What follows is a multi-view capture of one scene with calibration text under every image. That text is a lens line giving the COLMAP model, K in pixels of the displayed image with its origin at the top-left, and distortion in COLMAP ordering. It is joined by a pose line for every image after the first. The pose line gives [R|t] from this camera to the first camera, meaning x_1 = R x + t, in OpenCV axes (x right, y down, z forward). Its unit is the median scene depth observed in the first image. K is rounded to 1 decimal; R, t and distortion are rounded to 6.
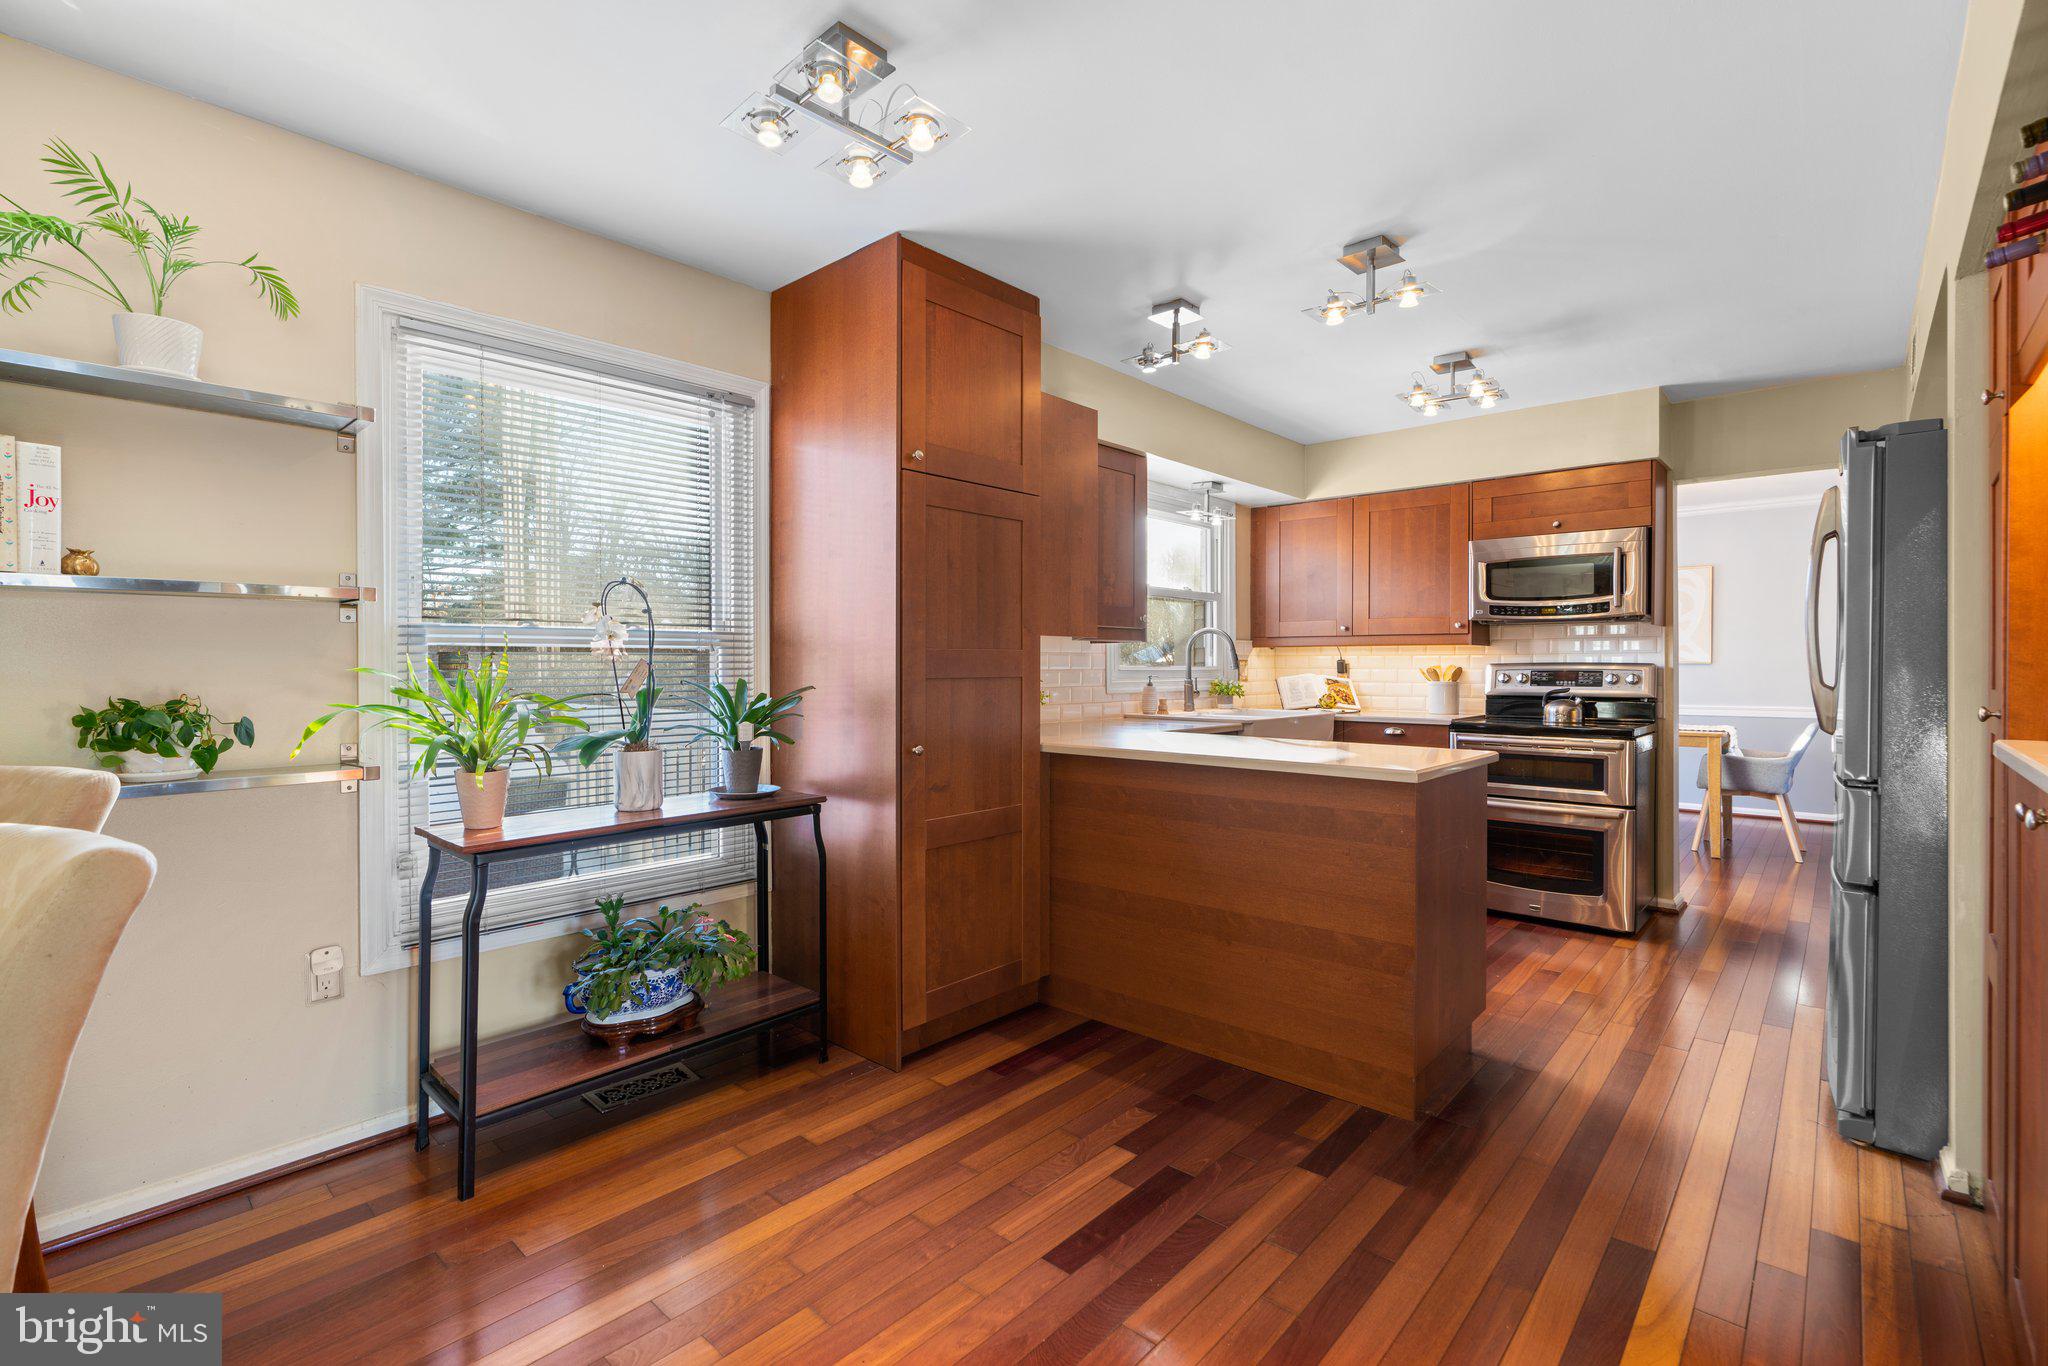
lens RADIAL K [[919.7, 0, 1022.3], [0, 919.7, 673.0], [0, 0, 1]] dist [-0.008002, 0.001066]
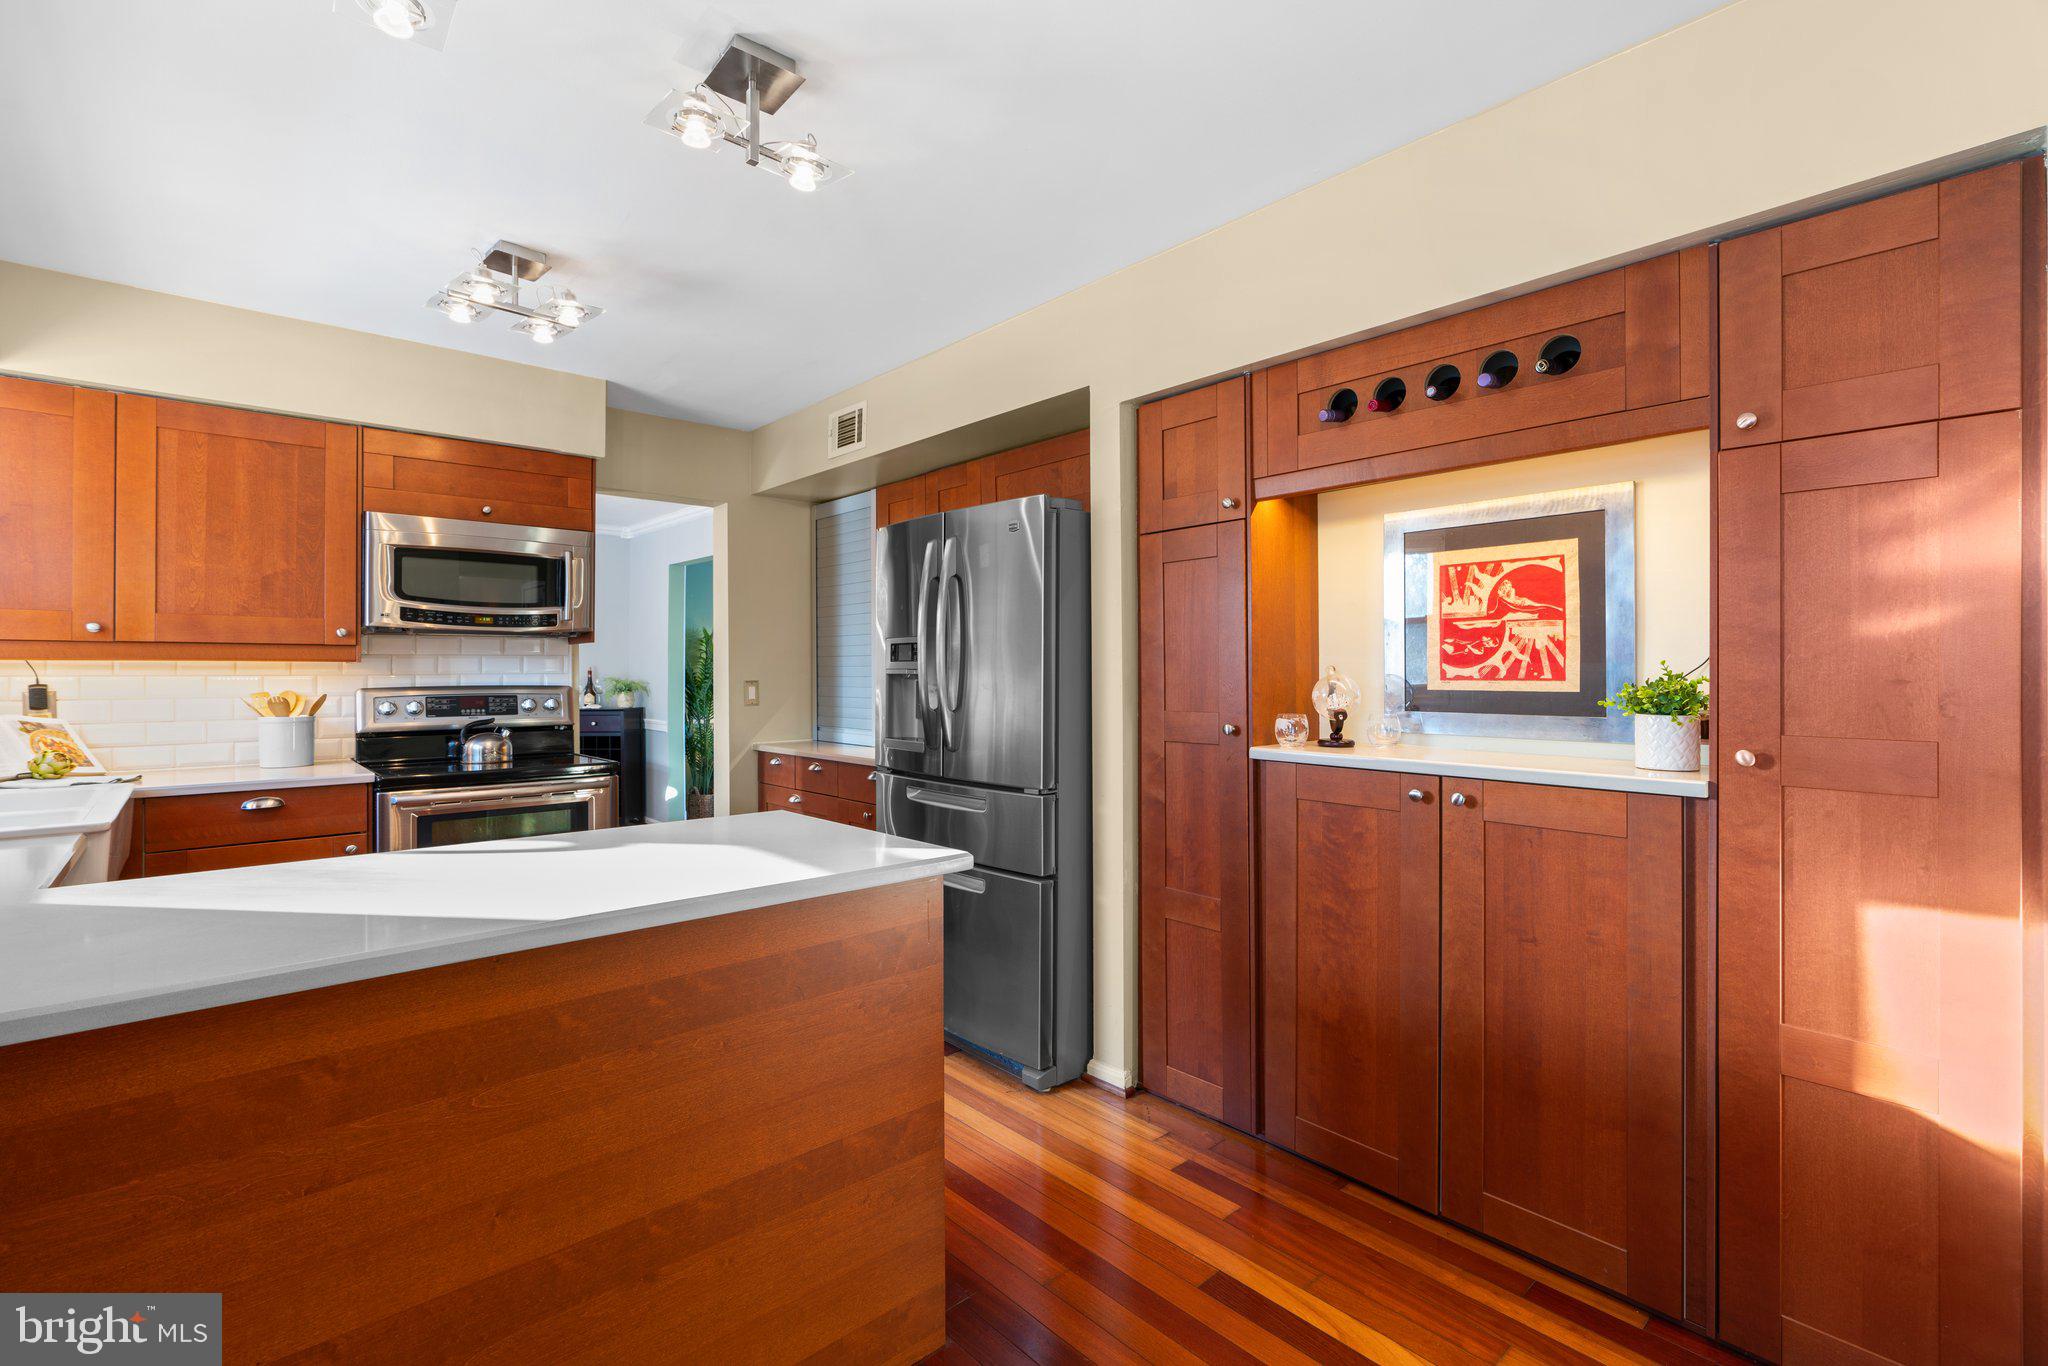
lens RADIAL K [[919.7, 0, 1020.6], [0, 919.7, 664.4], [0, 0, 1]] dist [-0.008002, 0.001066]
pose [[0.097911, 0.009433, 0.995150, -0.151069], [0.011120, 0.999882, -0.010572, -0.016778], [-0.995133, 0.012101, 0.097795, 0.462517]]
